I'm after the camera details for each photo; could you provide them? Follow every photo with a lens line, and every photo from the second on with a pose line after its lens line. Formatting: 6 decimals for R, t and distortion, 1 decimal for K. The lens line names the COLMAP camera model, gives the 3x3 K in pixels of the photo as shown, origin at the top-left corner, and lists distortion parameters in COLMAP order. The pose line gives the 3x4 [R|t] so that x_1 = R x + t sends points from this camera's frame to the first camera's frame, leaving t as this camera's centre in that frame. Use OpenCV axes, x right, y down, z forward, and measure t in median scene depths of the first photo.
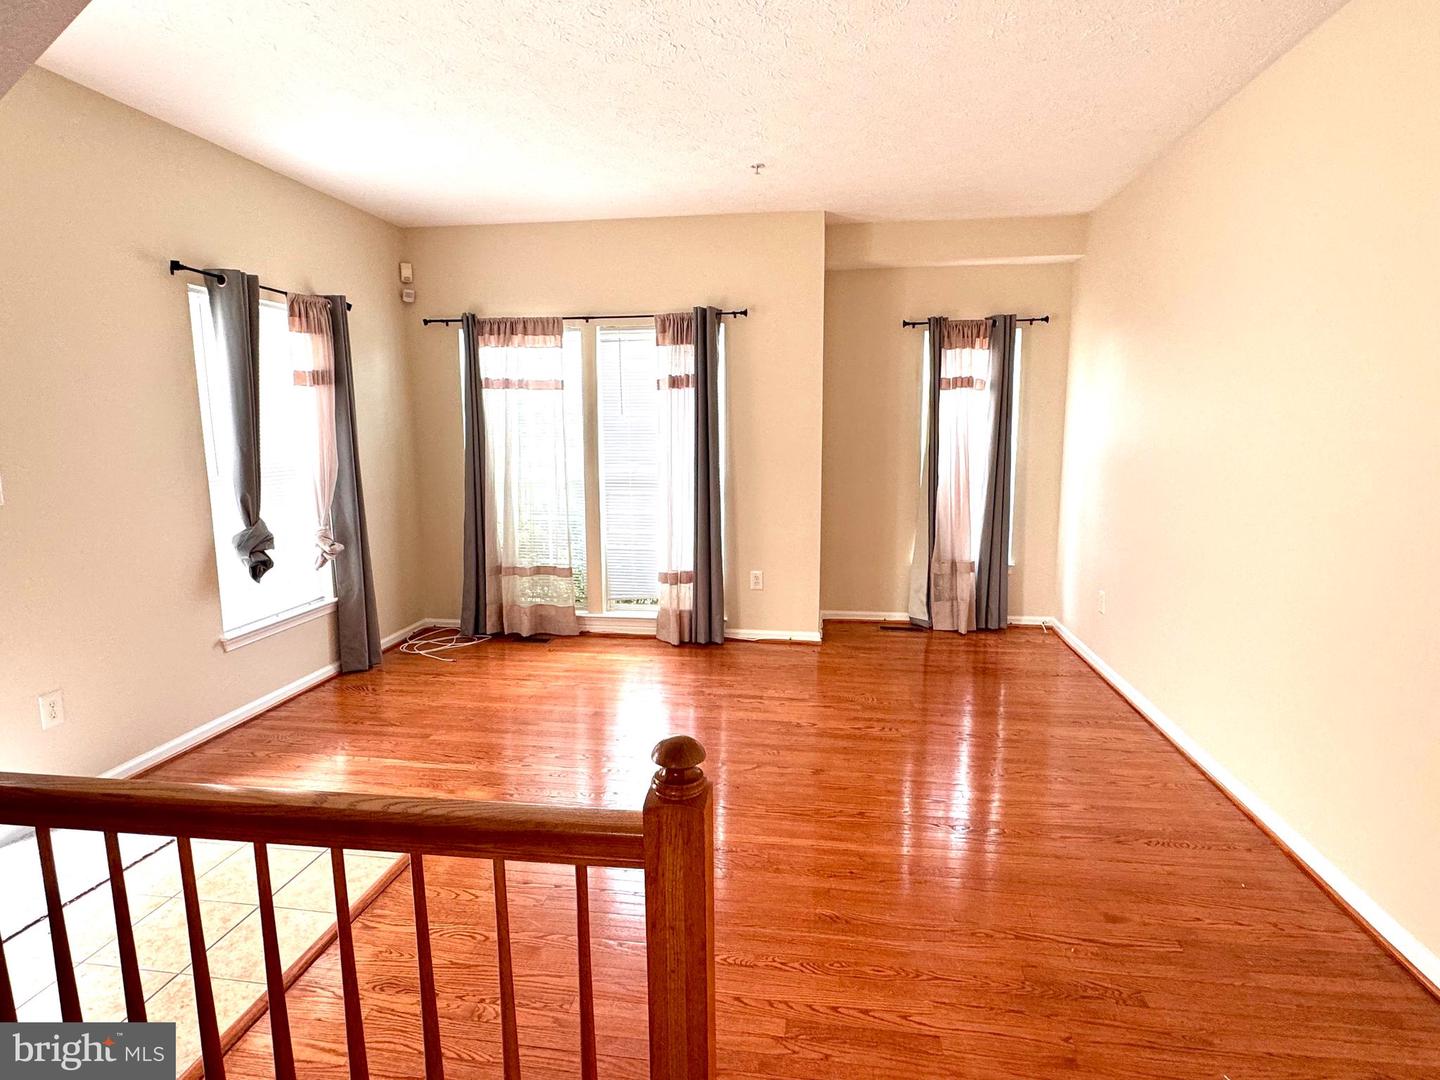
lens RADIAL K [[786.1, 0, 719.3], [0, 786.1, 542.7], [0, 0, 1]] dist [-0.008074, 0.001973]
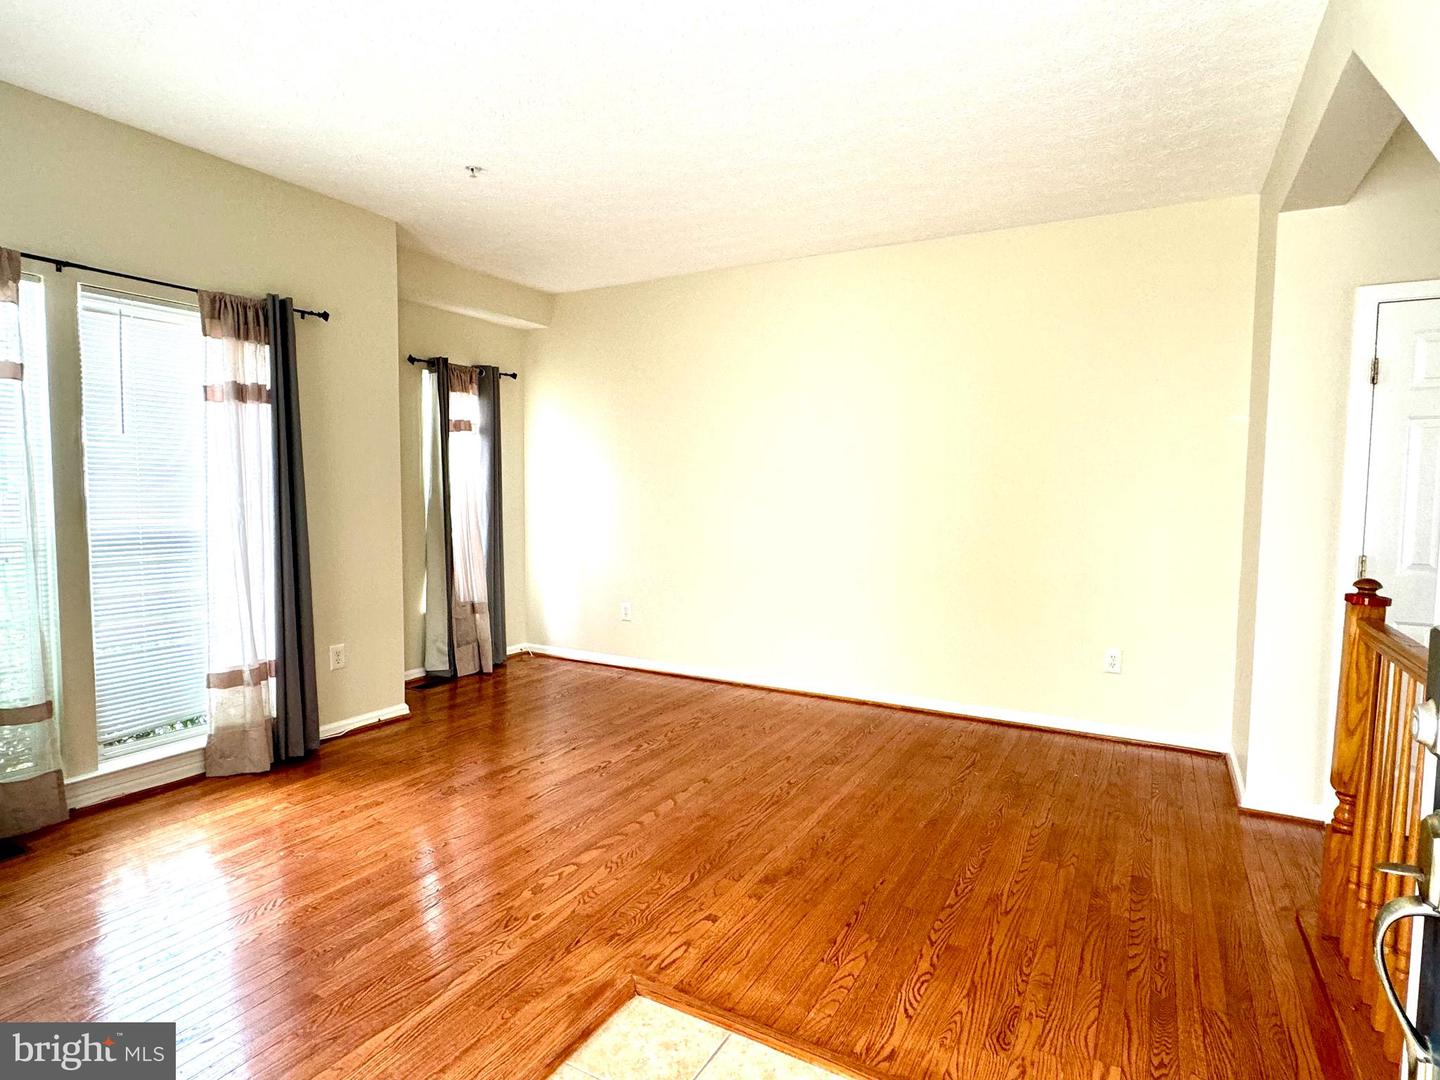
lens RADIAL K [[786.1, 0, 718.8], [0, 786.1, 540.3], [0, 0, 1]] dist [-0.008074, 0.001973]
pose [[0.352277, -0.054983, 0.934279, -0.547815], [0.128496, 0.991661, 0.009909, -0.026446], [-0.927033, 0.116560, 0.356404, 0.364684]]
